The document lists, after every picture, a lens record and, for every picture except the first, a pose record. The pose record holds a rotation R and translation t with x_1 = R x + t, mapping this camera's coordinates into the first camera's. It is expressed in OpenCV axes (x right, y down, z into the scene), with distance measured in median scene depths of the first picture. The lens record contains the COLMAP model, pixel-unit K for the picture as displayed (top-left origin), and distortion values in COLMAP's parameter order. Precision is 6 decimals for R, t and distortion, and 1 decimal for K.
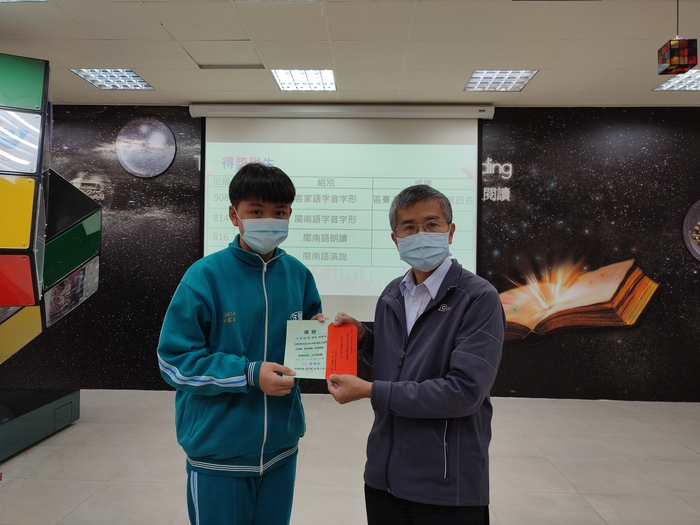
lens RADIAL K [[529.5, 0, 353.1], [0, 529.5, 261.9], [0, 0, 1]] dist [0.042194, -0.033440]
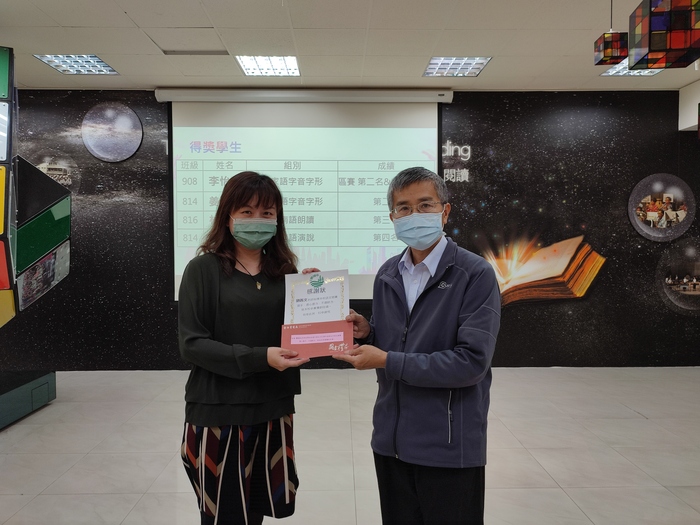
lens RADIAL K [[529.5, 0, 352.3], [0, 529.5, 261.2], [0, 0, 1]] dist [0.042194, -0.033440]
pose [[0.998555, -0.018040, 0.050623, 0.009557], [0.016231, 0.999223, 0.035924, 0.000654], [-0.051232, -0.035050, 0.998072, -0.040949]]
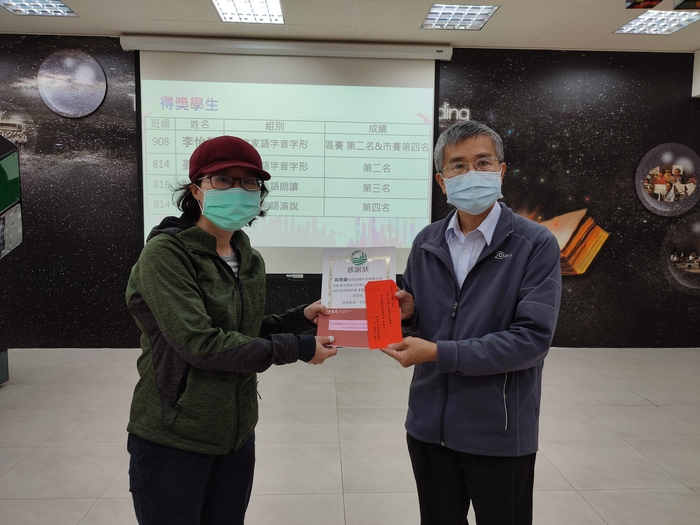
lens RADIAL K [[529.5, 0, 351.9], [0, 529.5, 260.7], [0, 0, 1]] dist [0.042194, -0.033440]
pose [[0.996620, -0.007846, 0.081777, 0.005944], [0.000789, 0.996296, 0.085983, 0.005997], [-0.082149, -0.085628, 0.992935, 0.038513]]
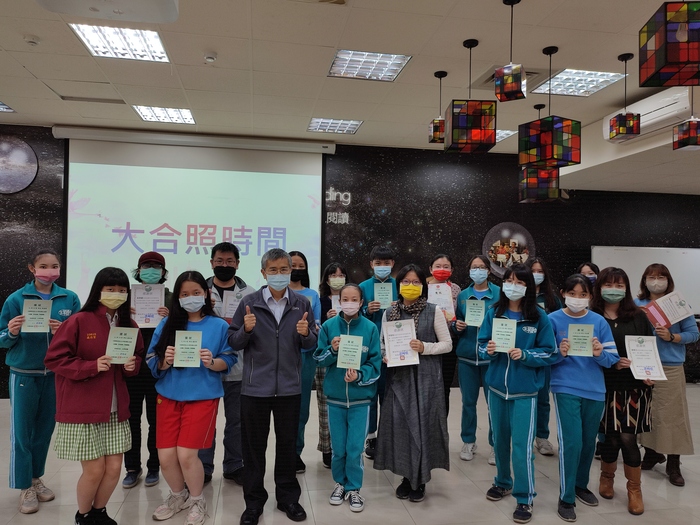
lens RADIAL K [[529.5, 0, 349.2], [0, 529.5, 263.0], [0, 0, 1]] dist [0.042194, -0.033440]
pose [[0.979322, 0.005358, 0.202235, 0.056797], [-0.003549, 0.999950, -0.009307, -0.016091], [-0.202275, 0.008397, 0.979293, -0.158679]]
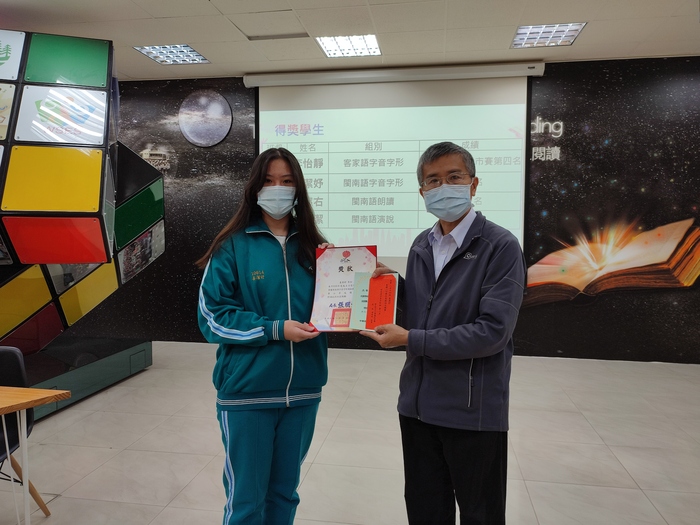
lens RADIAL K [[529.5, 0, 353.4], [0, 529.5, 261.0], [0, 0, 1]] dist [0.042194, -0.033440]
pose [[0.991622, -0.000362, -0.129172, 0.043644], [0.008253, 0.998130, 0.060560, 0.008398], [0.128908, -0.061119, 0.989771, -0.033969]]
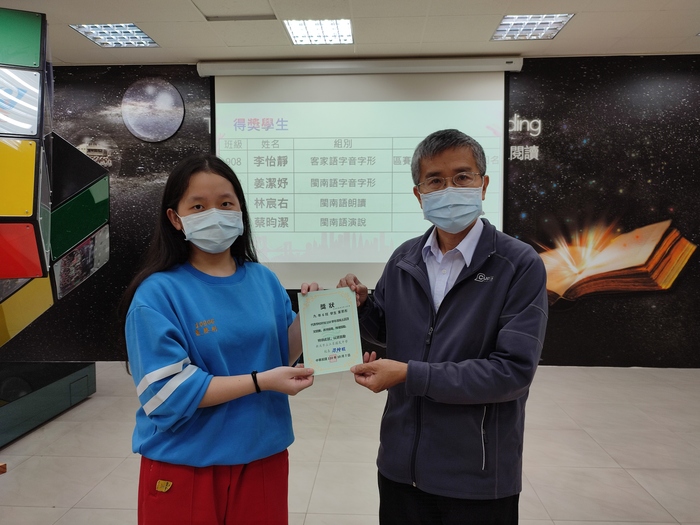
lens RADIAL K [[529.5, 0, 352.7], [0, 529.5, 261.3], [0, 0, 1]] dist [0.042194, -0.033440]
pose [[0.999694, -0.013665, -0.020597, -0.016903], [0.014873, 0.998108, 0.059660, 0.003415], [0.019743, -0.059948, 0.998006, 0.042572]]
